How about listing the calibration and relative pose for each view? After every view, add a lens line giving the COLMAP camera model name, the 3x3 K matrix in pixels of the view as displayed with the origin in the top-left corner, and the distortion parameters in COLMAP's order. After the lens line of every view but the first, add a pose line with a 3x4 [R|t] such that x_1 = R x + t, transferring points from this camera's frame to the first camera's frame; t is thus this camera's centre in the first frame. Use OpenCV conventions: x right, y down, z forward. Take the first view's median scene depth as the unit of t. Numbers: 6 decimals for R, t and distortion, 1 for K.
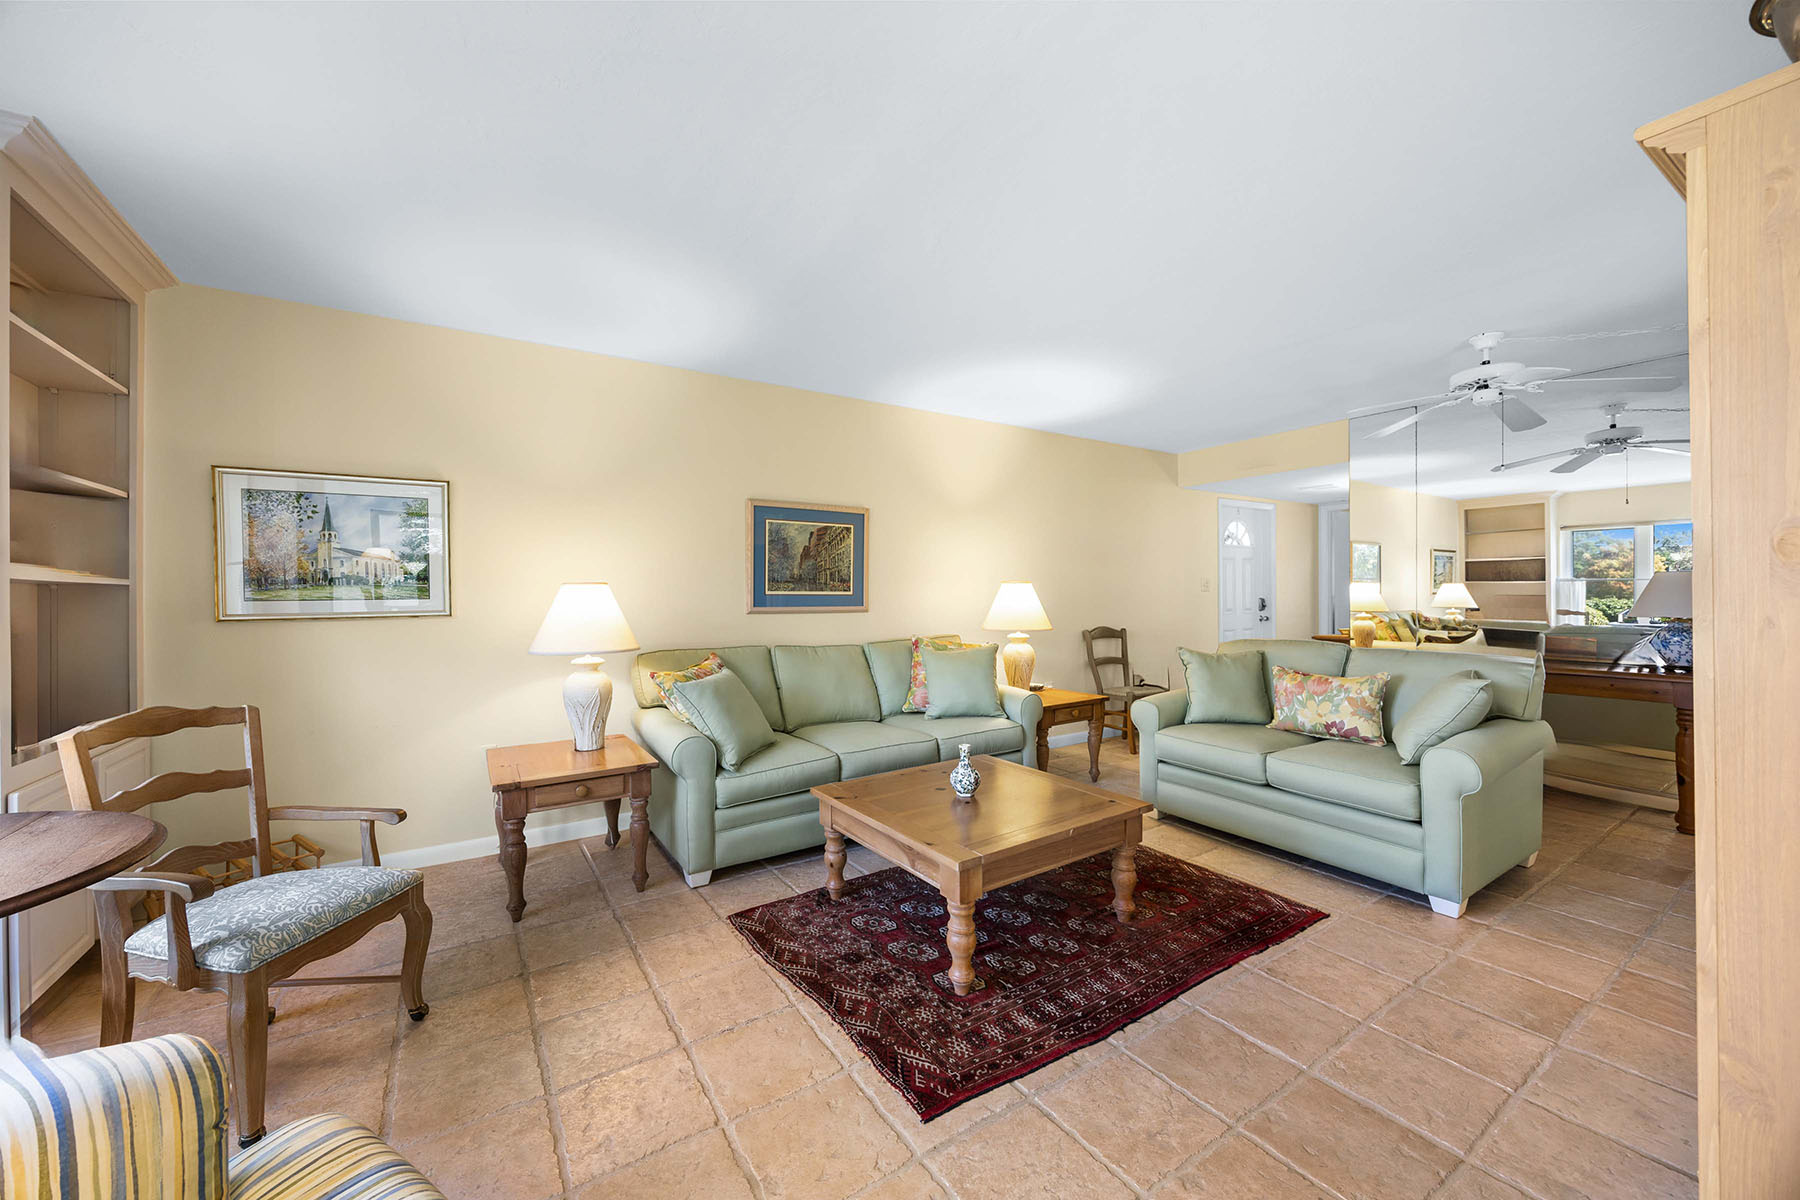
lens RADIAL K [[678.3, 0, 904.9], [0, 678.3, 585.3], [0, 0, 1]] dist [-0.000216, -0.000029]
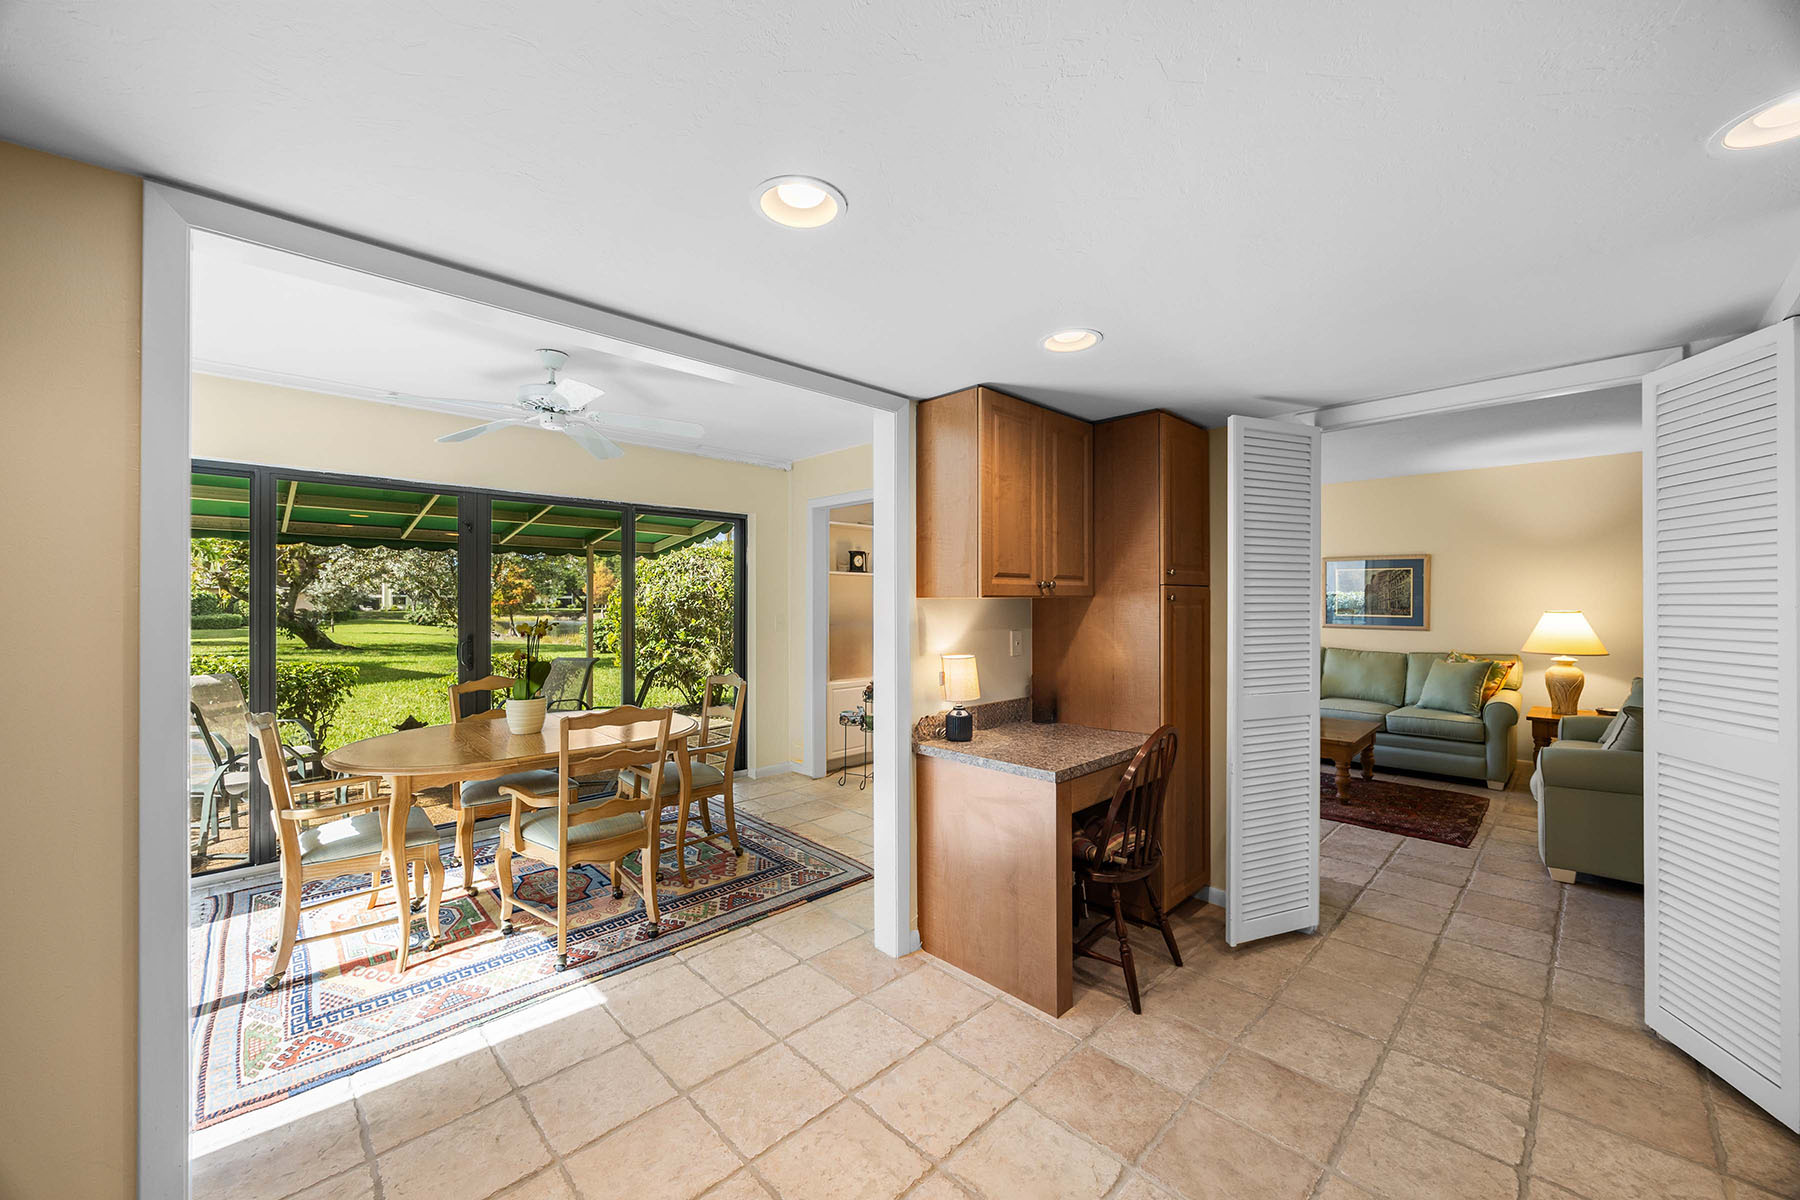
lens RADIAL K [[679.8, 0, 895.5], [0, 679.8, 597.2], [0, 0, 1]] dist [0.000774, 0.000371]
pose [[0.177457, 0.001152, -0.984128, 1.522571], [0.018526, 0.999818, 0.004511, -0.077196], [0.983954, -0.019033, 0.177403, -0.420284]]
